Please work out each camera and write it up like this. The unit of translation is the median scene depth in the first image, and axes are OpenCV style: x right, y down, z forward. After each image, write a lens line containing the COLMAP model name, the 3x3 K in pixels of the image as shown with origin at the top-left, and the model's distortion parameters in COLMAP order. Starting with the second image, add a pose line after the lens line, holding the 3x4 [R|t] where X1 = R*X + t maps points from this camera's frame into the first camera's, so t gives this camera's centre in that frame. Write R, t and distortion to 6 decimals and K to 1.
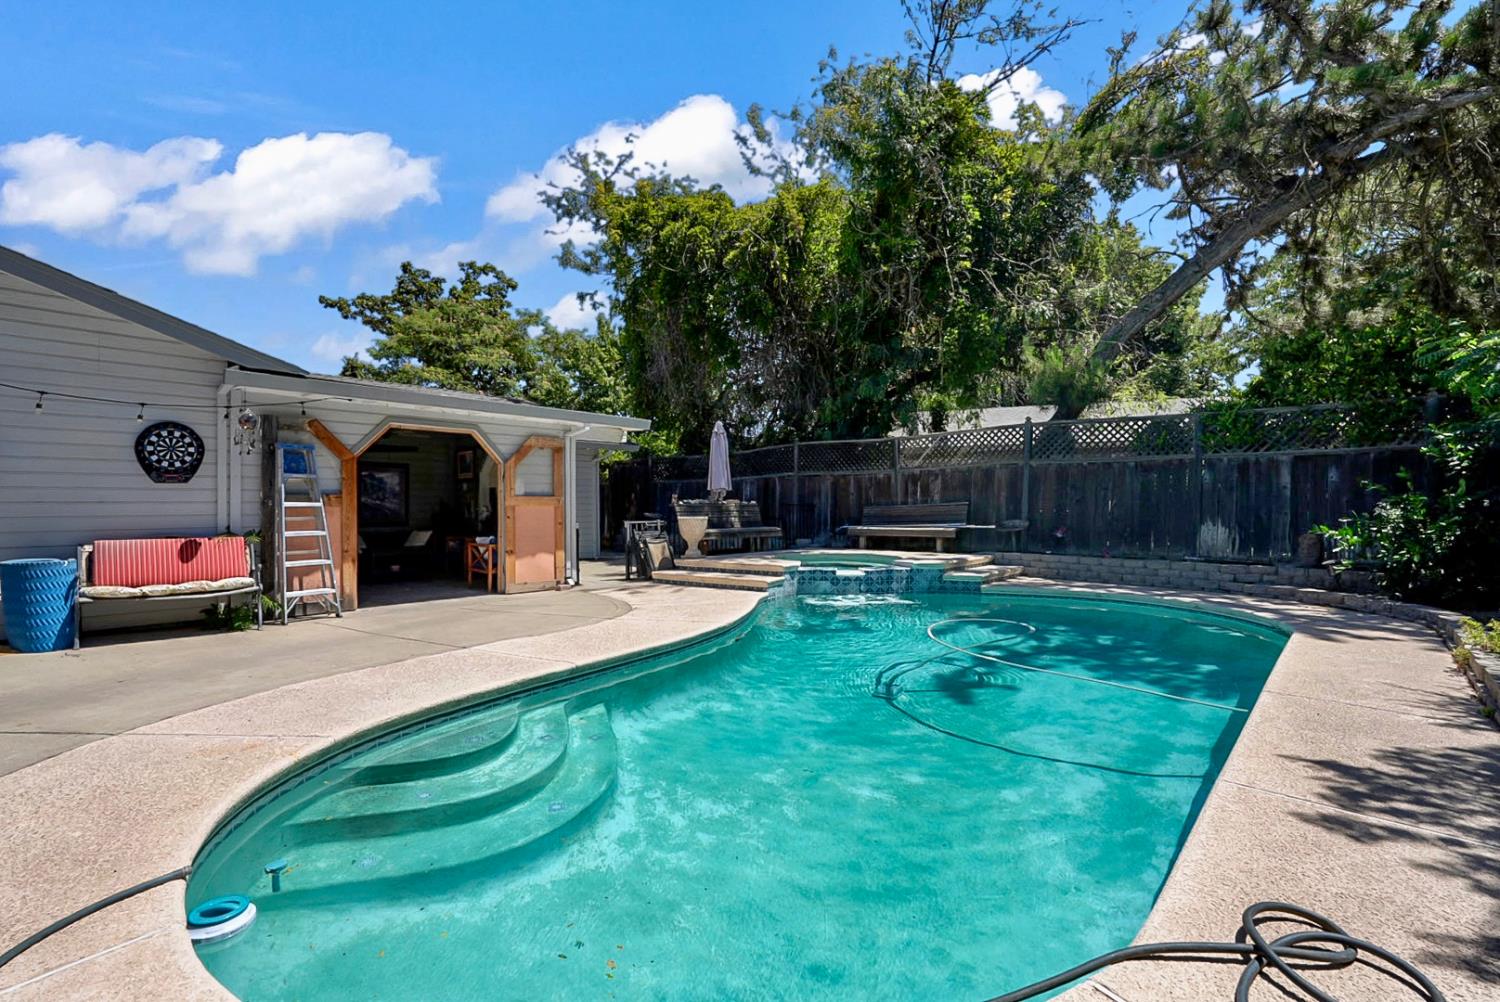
lens RADIAL K [[681.5, 0, 753.5], [0, 681.5, 496.1], [0, 0, 1]] dist [-0.009981, 0.001681]
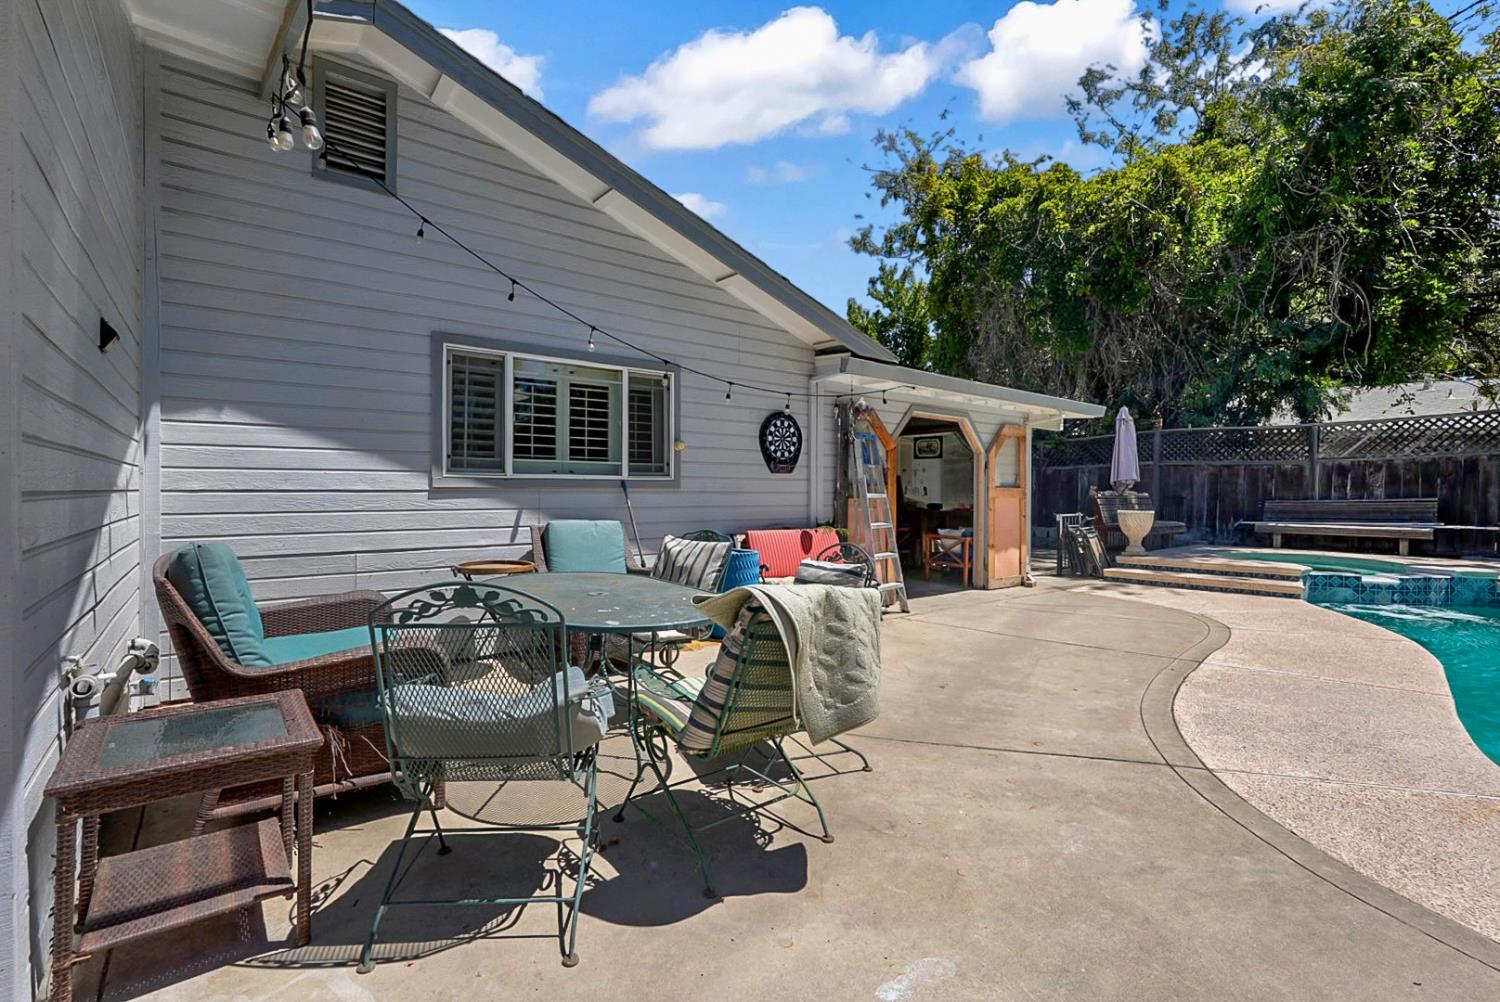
lens RADIAL K [[656.9, 0, 750.0], [0, 656.9, 501.0], [0, 0, 1]] dist [-0.011276, 0.000205]
pose [[0.982265, 0.017510, -0.186677, -0.493270], [-0.011535, 0.999387, 0.033047, -0.006869], [0.187142, -0.030307, 0.981865, 0.030559]]
